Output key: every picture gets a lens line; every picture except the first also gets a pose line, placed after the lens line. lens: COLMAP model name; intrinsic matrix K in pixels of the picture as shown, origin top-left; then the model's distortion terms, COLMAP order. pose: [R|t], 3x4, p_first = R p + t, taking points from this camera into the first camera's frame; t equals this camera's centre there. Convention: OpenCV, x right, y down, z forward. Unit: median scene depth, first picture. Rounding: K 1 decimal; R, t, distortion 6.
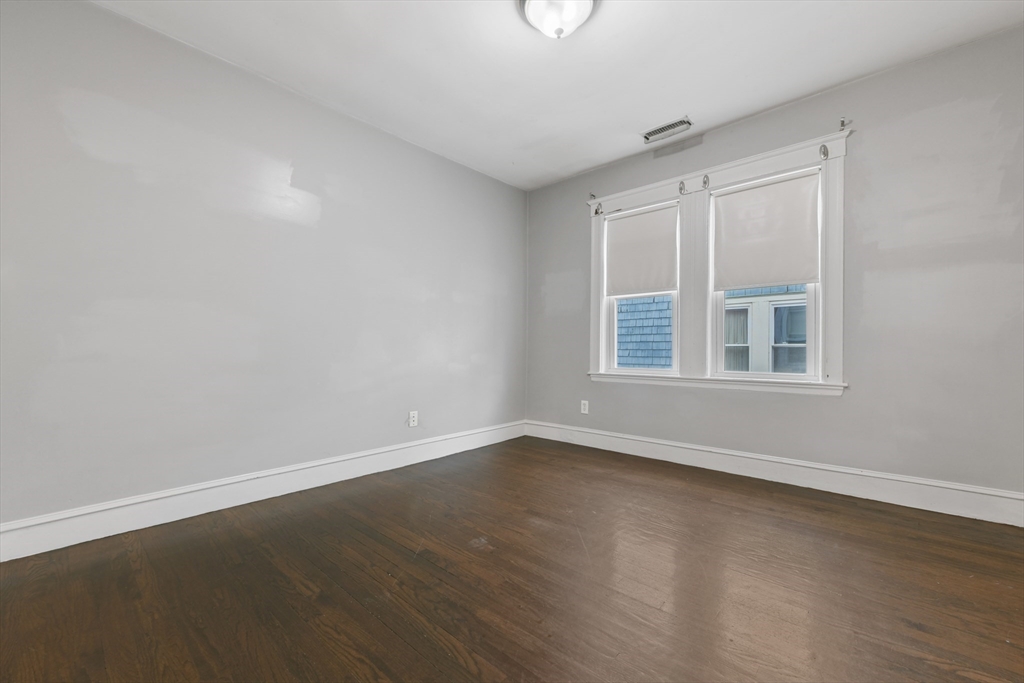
lens RADIAL K [[415.0, 0, 513.1], [0, 415.0, 336.1], [0, 0, 1]] dist [0.005206, 0.000023]
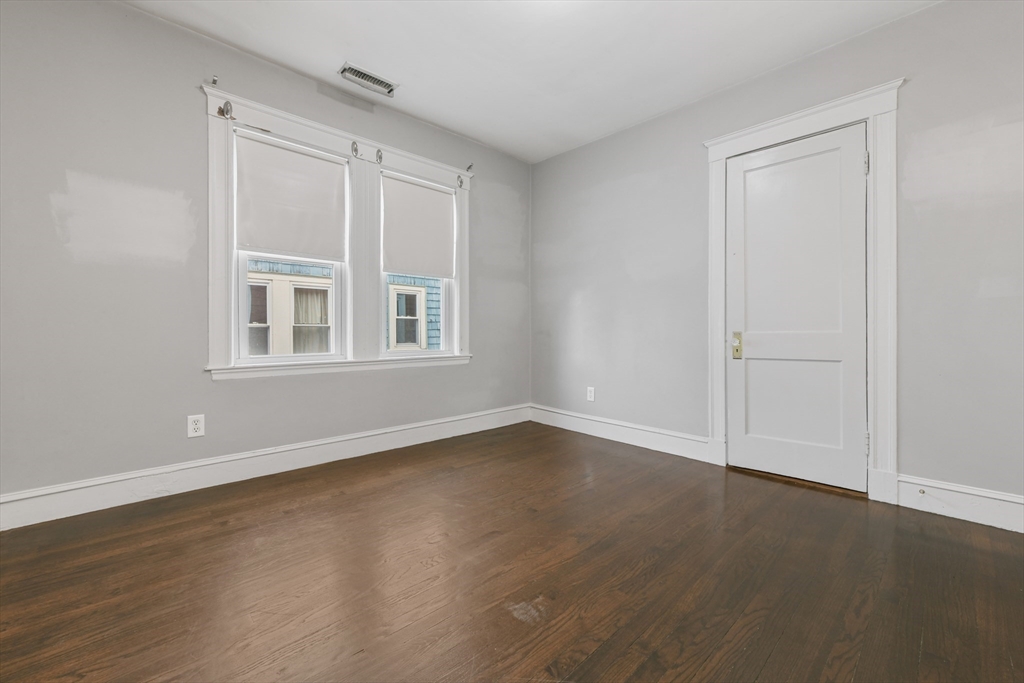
lens RADIAL K [[419.3, 0, 511.5], [0, 419.3, 328.2], [0, 0, 1]] dist [-0.001065, -0.000049]
pose [[0.074475, 0.005994, 0.997205, -0.474540], [-0.032528, 0.999464, -0.003578, 0.020440], [-0.996692, -0.032171, 0.074630, 0.599839]]
